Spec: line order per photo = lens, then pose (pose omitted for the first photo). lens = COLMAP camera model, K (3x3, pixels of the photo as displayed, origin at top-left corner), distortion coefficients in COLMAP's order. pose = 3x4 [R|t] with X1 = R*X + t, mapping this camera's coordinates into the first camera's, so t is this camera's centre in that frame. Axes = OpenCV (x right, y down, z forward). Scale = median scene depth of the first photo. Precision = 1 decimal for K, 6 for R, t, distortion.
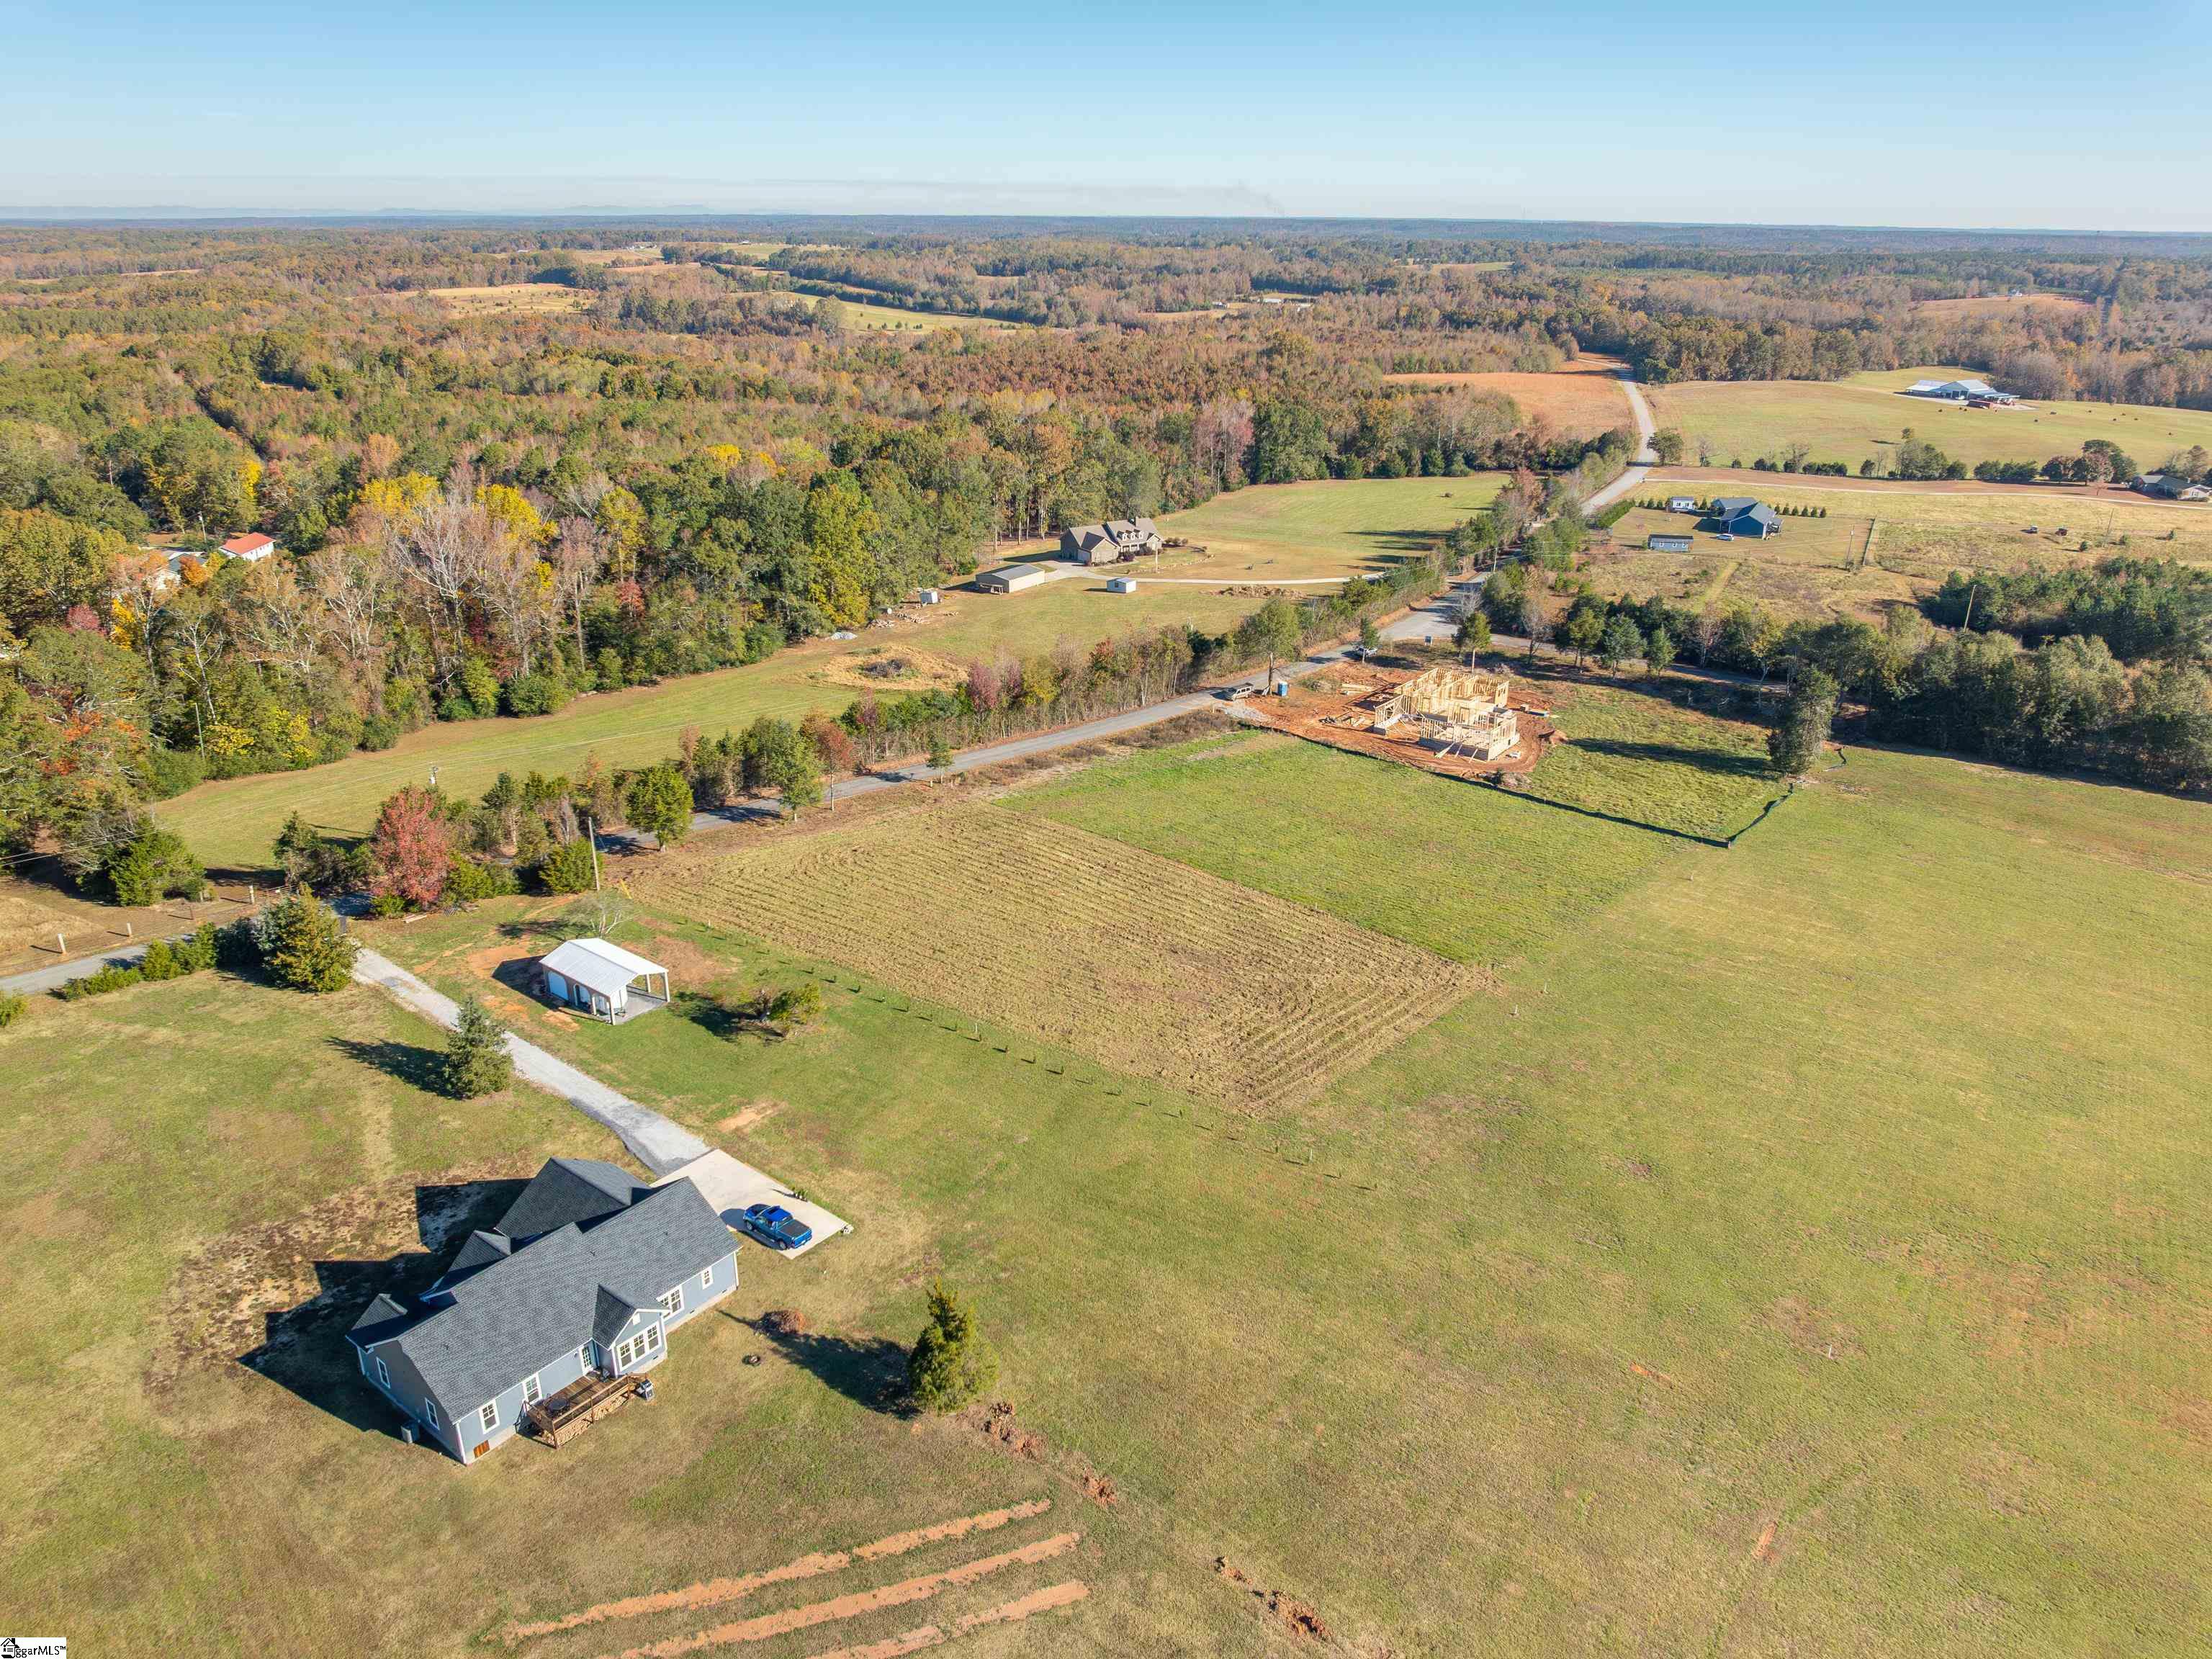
lens RADIAL K [[1549.8, 0, 1117.0], [0, 1549.8, 826.7], [0, 0, 1]] dist [-0.030338, -0.004144]
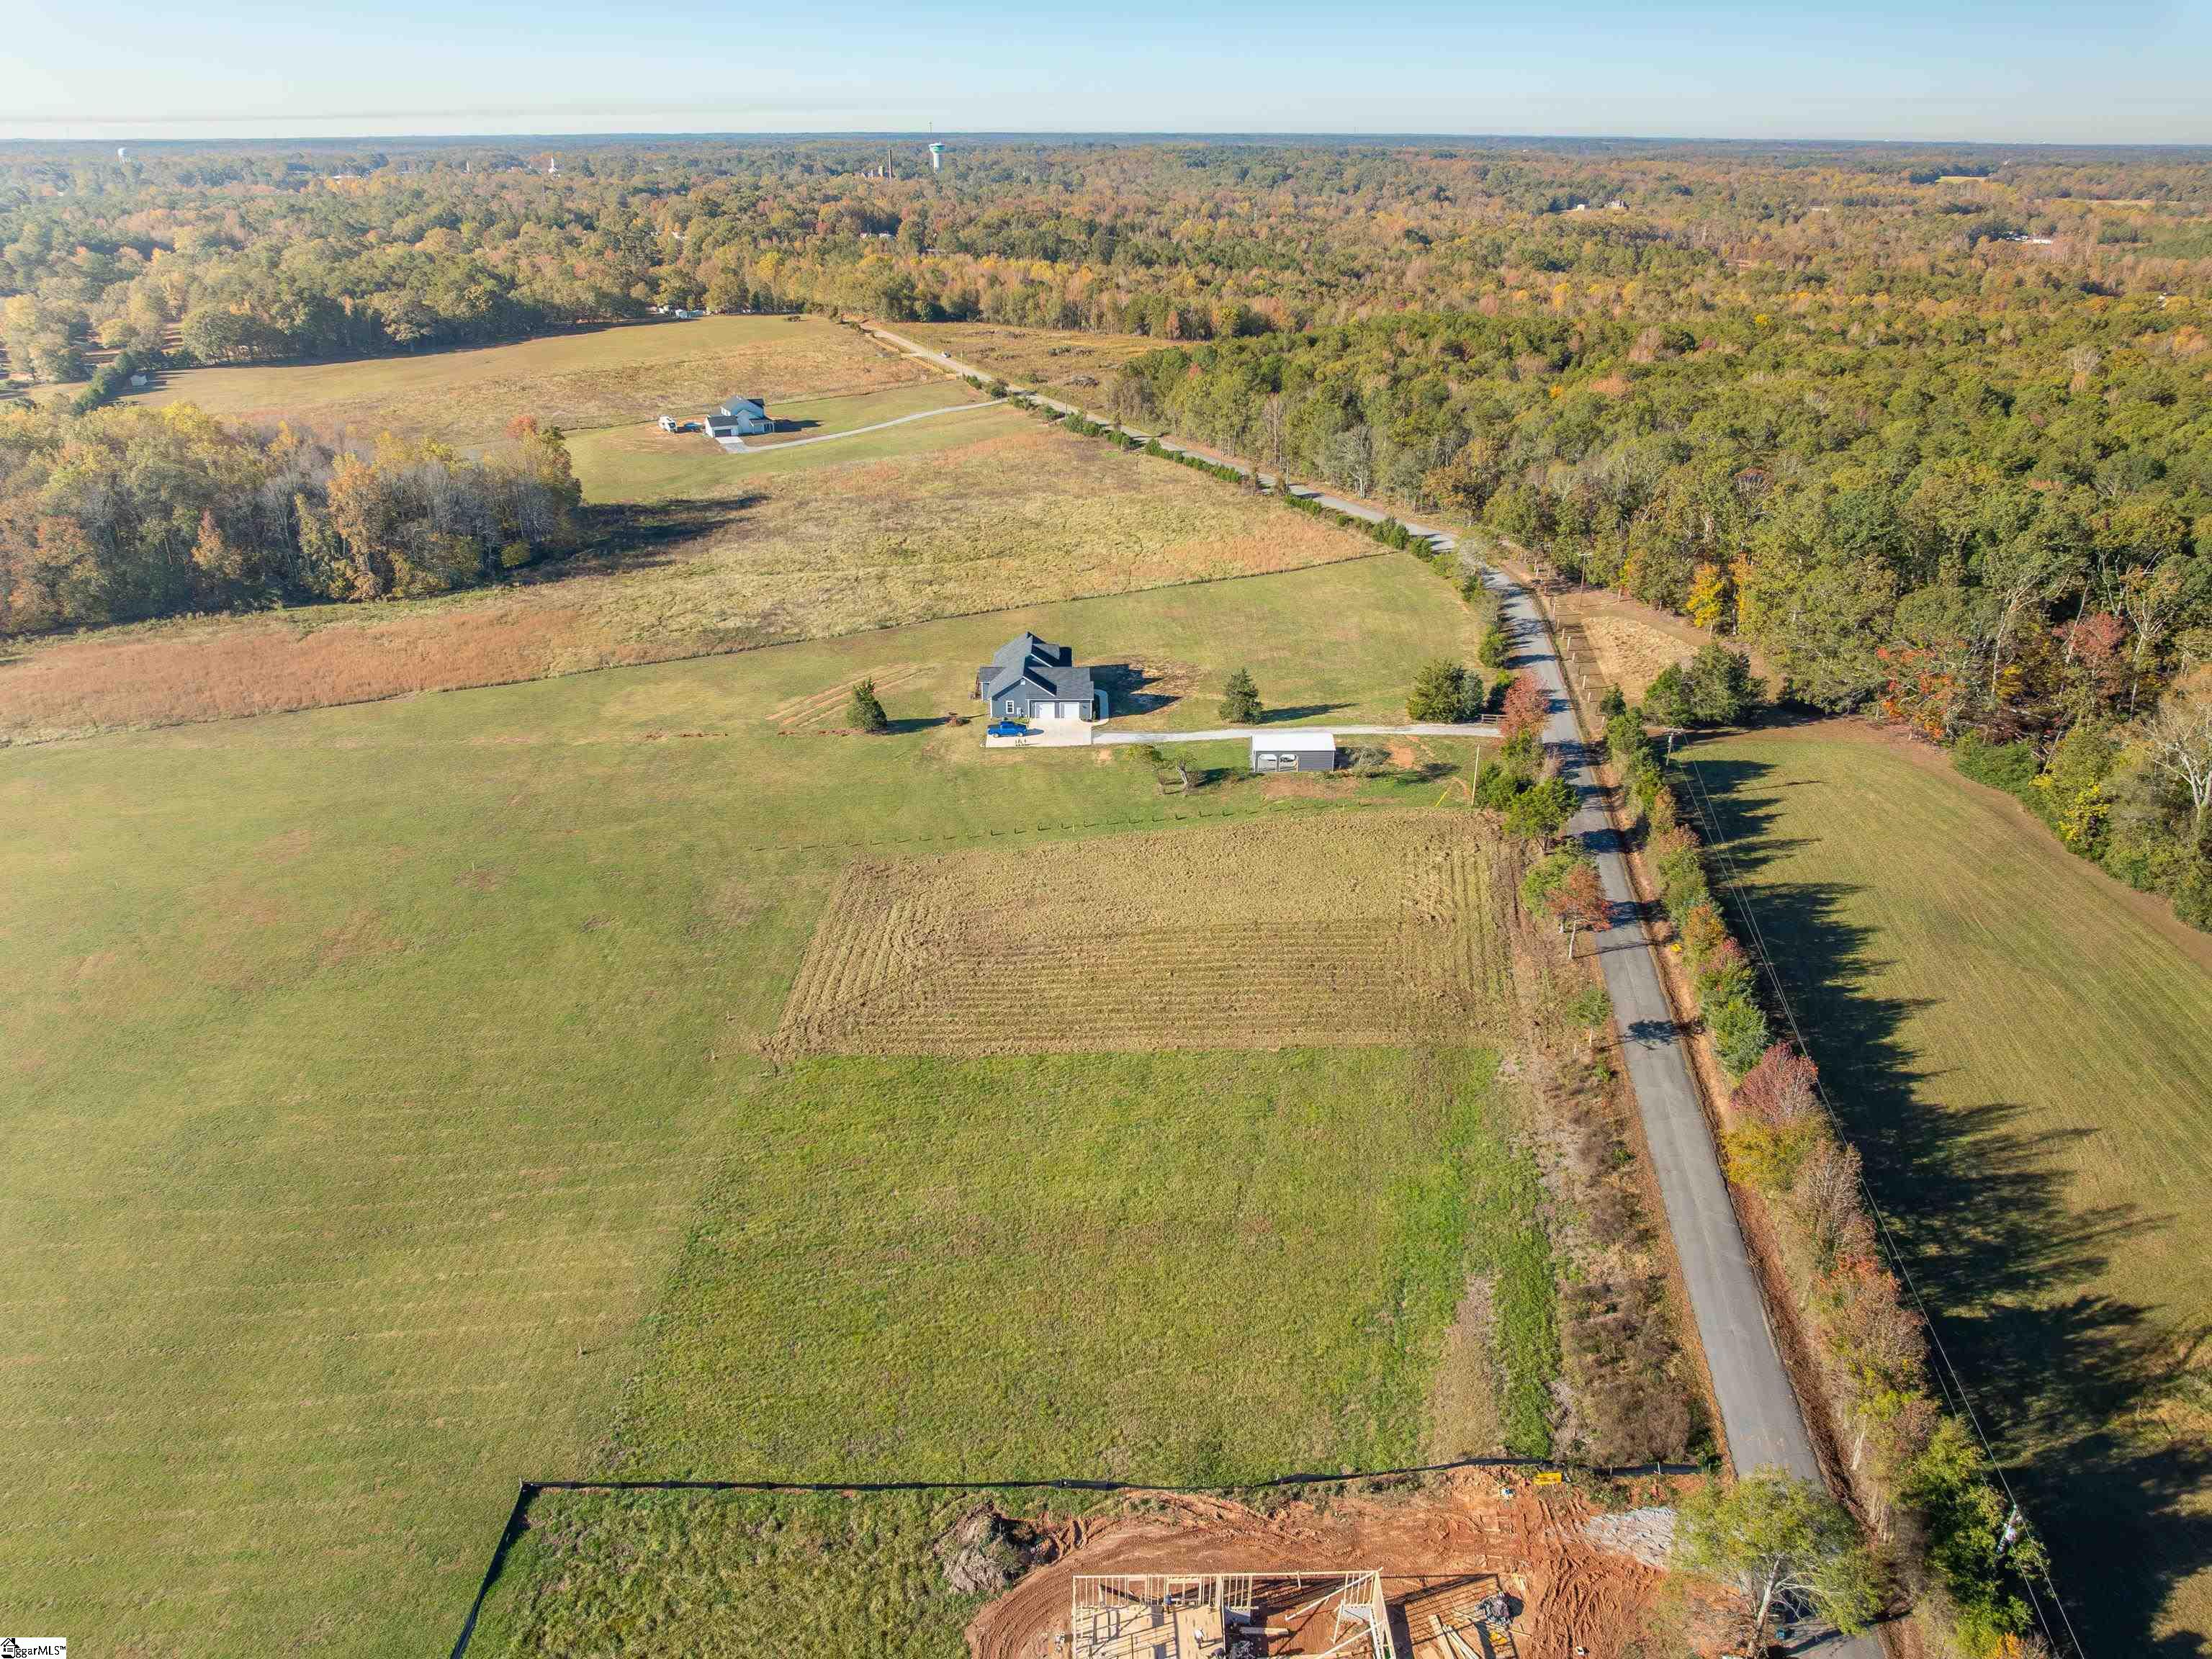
lens RADIAL K [[1591.3, 0, 1110.6], [0, 1591.3, 729.1], [0, 0, 1]] dist [-0.055911, 0.028095]
pose [[-0.781516, 0.213155, -0.586343, 0.399089], [-0.237744, 0.767162, 0.595769, -0.453276], [0.576811, 0.605003, -0.548873, 1.009477]]
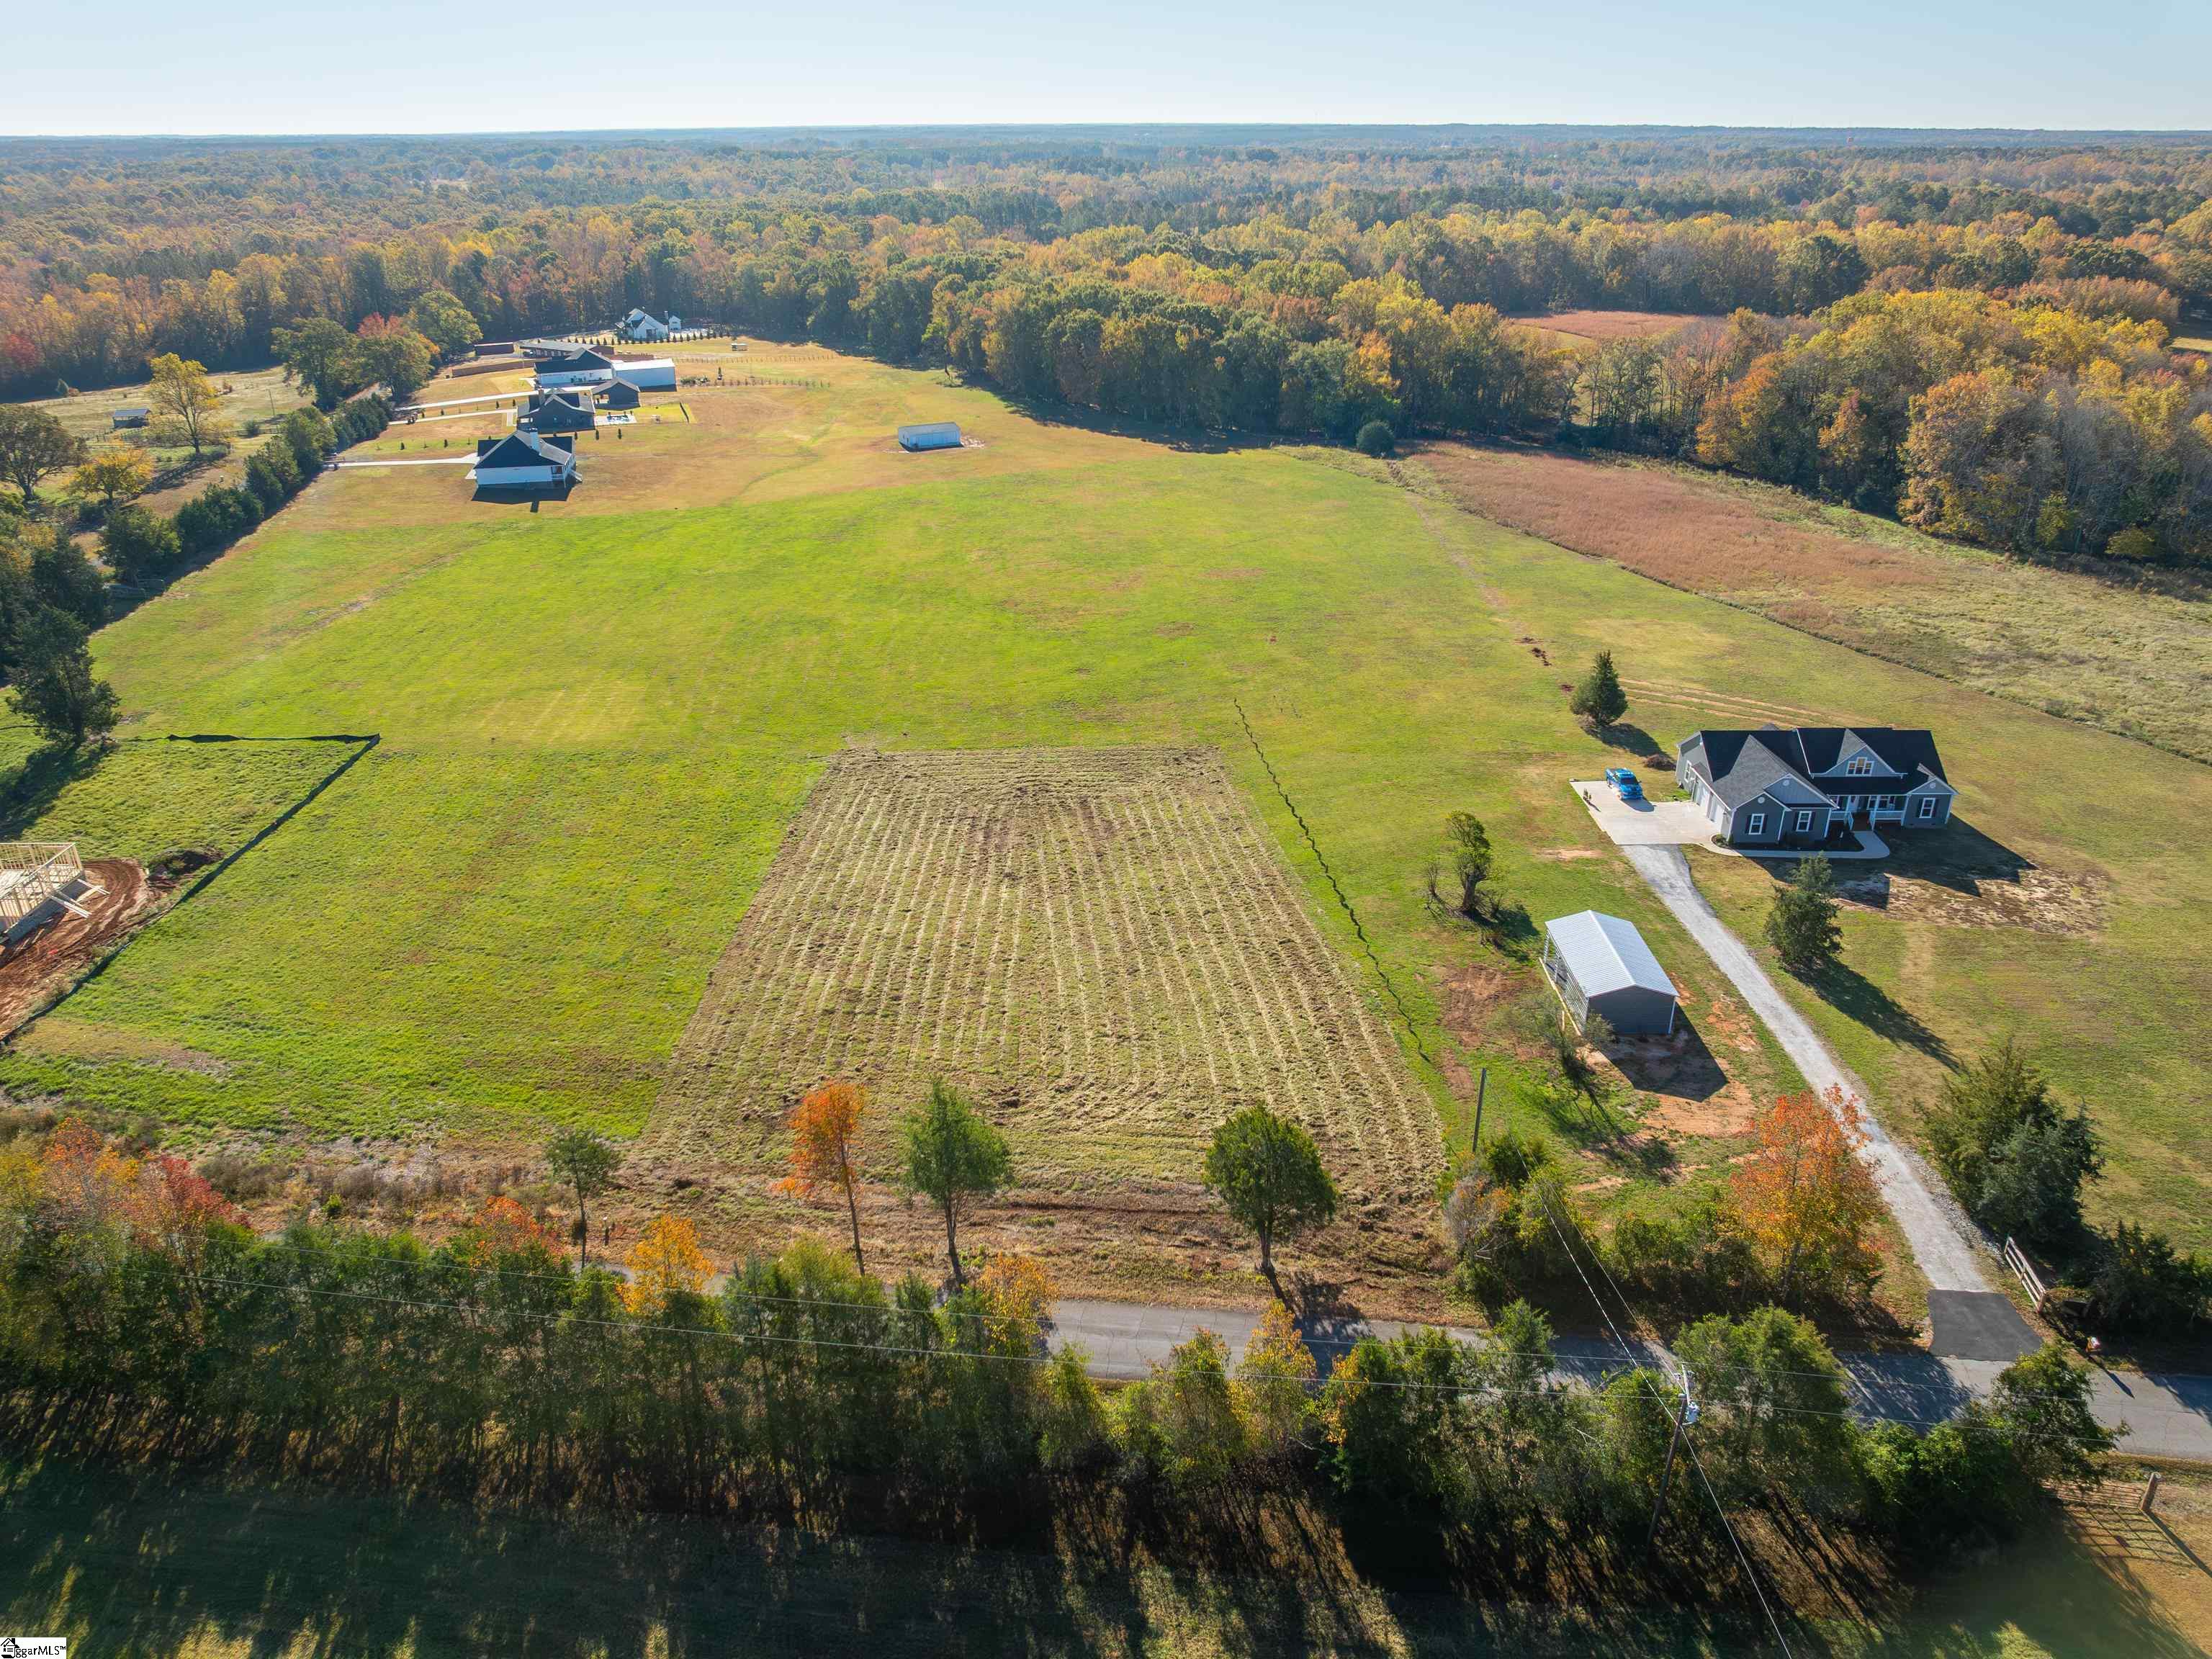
lens RADIAL K [[1560.0, 0, 1106.0], [0, 1560.0, 829.5], [0, 0, 1]] dist [-0.032091, -0.002243]
pose [[-0.612260, -0.333872, 0.716706, -0.417784], [0.289114, 0.749155, 0.595970, -0.287579], [-0.735901, 0.572098, -0.362151, 0.839116]]
